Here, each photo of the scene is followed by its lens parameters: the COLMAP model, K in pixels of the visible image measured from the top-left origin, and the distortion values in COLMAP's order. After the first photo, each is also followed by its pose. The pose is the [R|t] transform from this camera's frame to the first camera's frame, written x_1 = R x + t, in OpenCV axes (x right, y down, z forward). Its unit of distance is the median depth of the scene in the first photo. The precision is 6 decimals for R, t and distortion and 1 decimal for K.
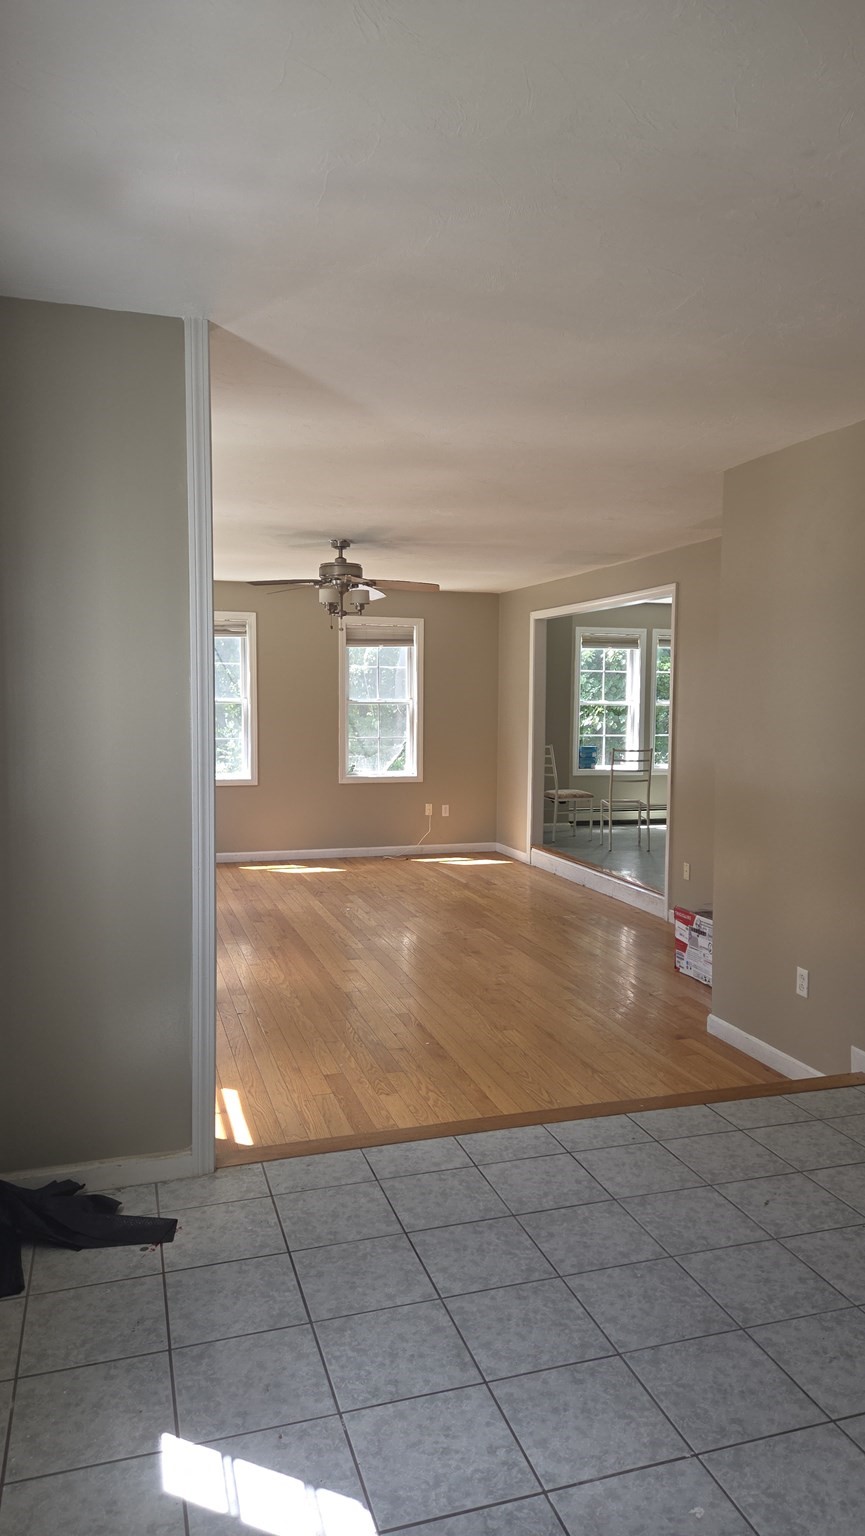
lens RADIAL K [[1044.3, 0, 436.6], [0, 1044.3, 769.0], [0, 0, 1]] dist [0.064043, -0.047482]
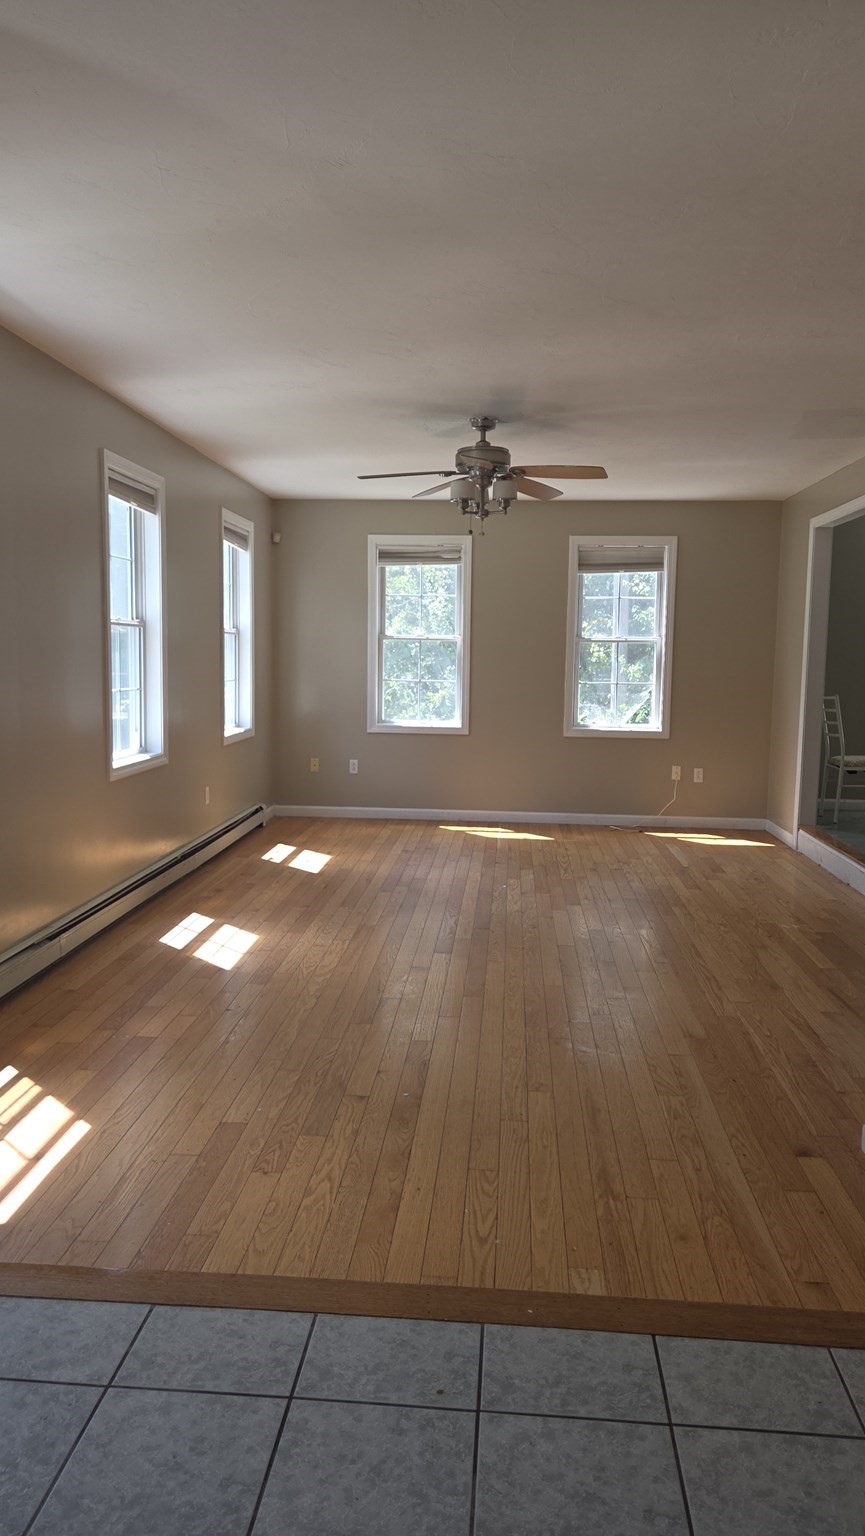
lens RADIAL K [[1044.3, 0, 426.0], [0, 1044.3, 758.3], [0, 0, 1]] dist [0.064043, -0.047482]
pose [[0.925166, 0.045777, -0.376791, 0.126468], [-0.035946, 0.998806, 0.033086, 0.007955], [0.377856, -0.017066, 0.925707, 0.181198]]
